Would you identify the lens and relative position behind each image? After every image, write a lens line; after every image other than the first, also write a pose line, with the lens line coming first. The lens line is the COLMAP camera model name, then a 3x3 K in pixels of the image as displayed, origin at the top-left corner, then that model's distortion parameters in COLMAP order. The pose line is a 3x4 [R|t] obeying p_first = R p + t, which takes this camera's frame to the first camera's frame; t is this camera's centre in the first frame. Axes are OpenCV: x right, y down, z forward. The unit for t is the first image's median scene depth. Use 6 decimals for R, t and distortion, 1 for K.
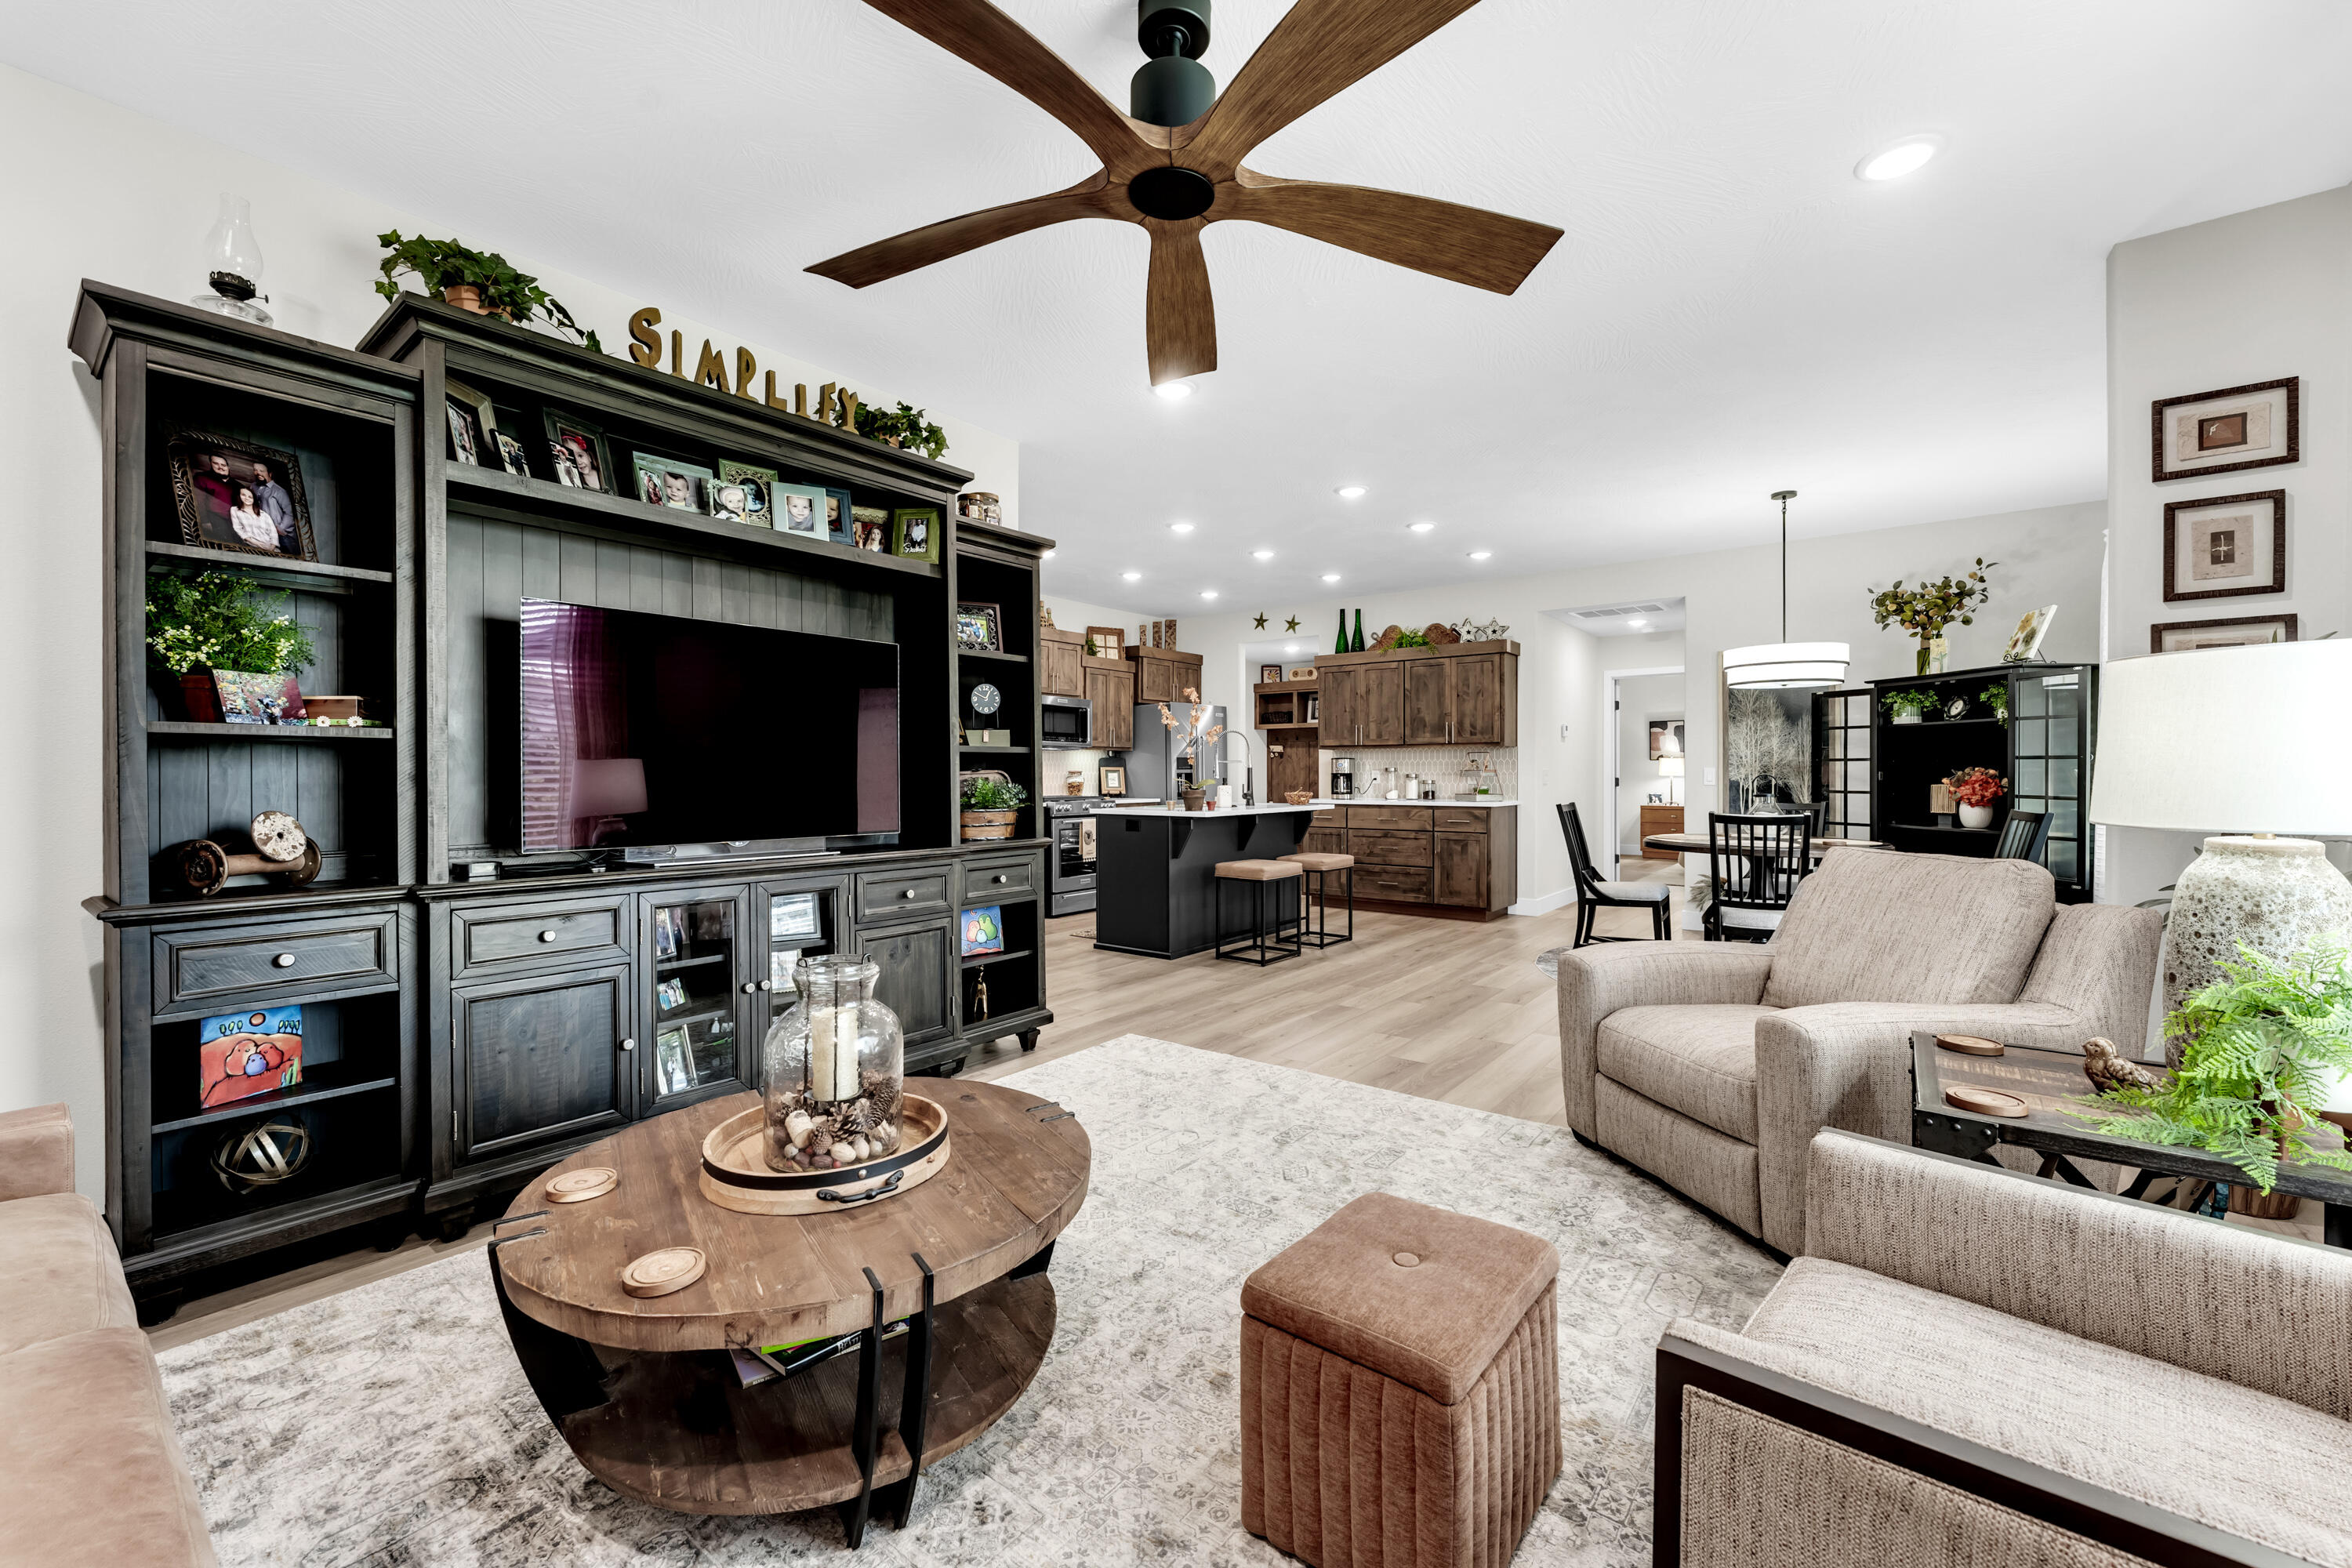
lens RADIAL K [[943.3, 0, 1174.0], [0, 943.3, 777.6], [0, 0, 1]] dist [-0.000214, -0.000029]
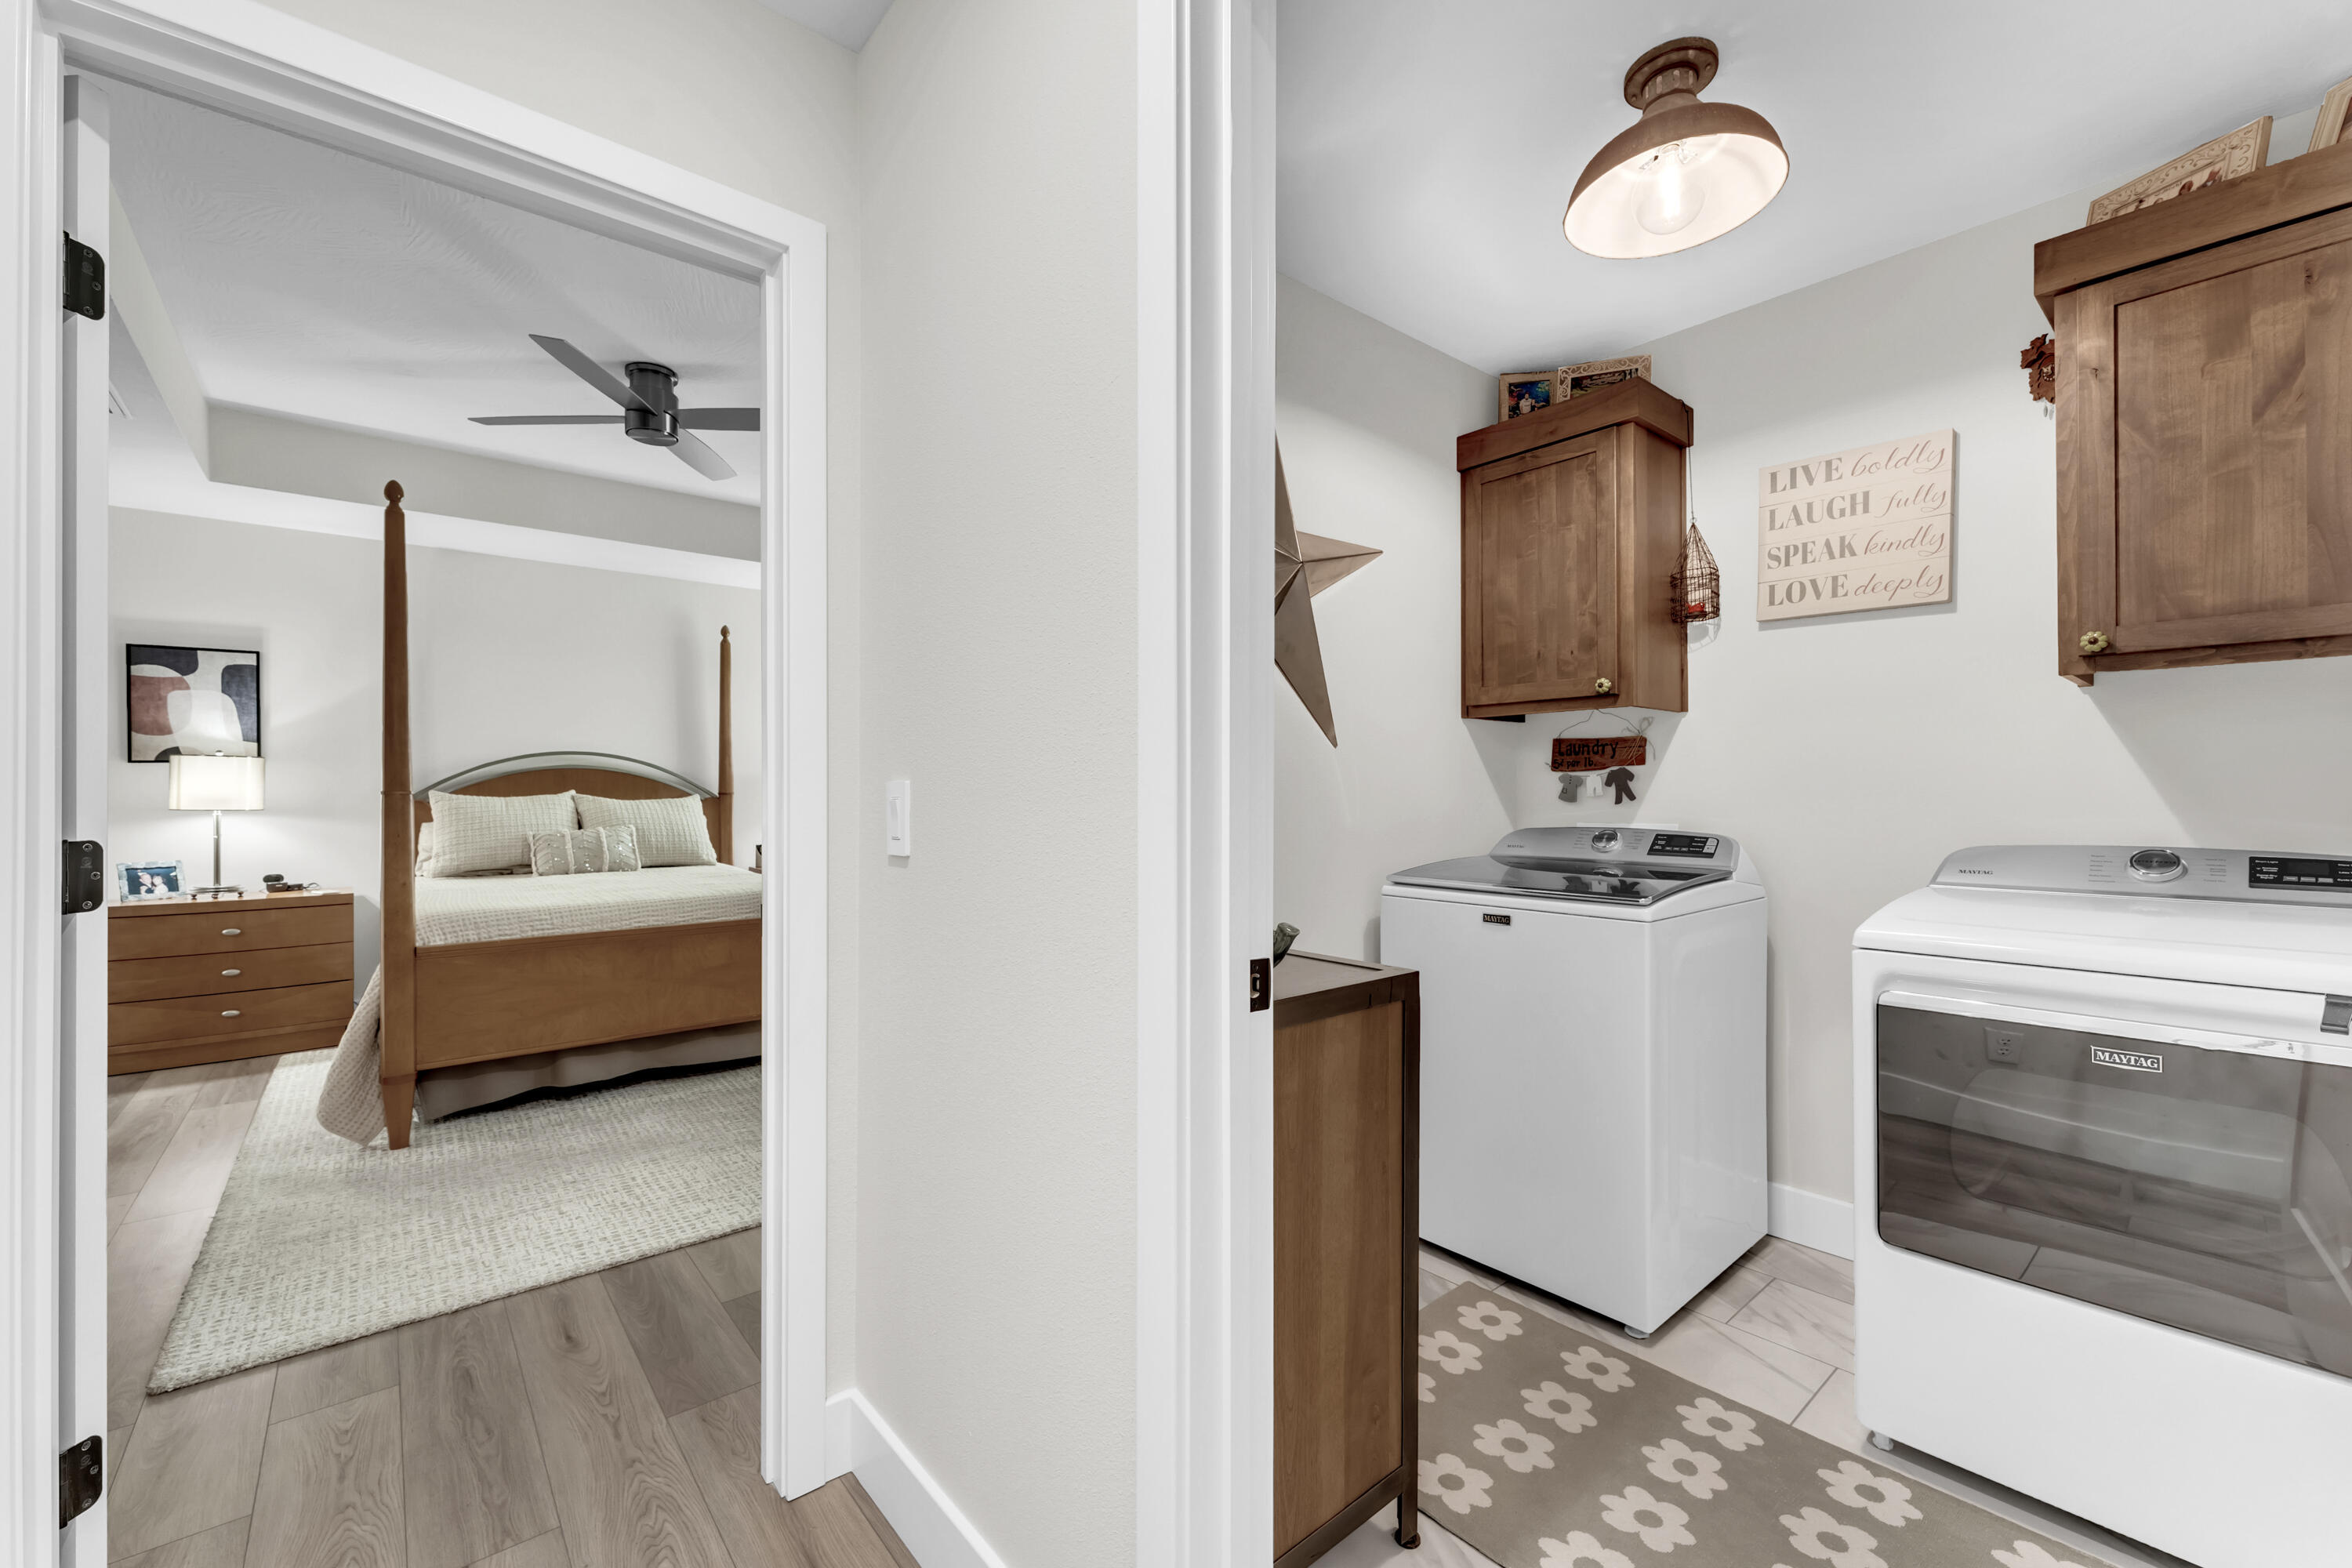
lens RADIAL K [[943.3, 0, 1173.4], [0, 943.3, 786.9], [0, 0, 1]] dist [-0.000214, -0.000029]
pose [[0.212222, 0.002944, 0.977217, 0.266406], [0.003247, 0.999988, -0.003718, -0.008031], [-0.977216, 0.003962, 0.212210, 0.585461]]
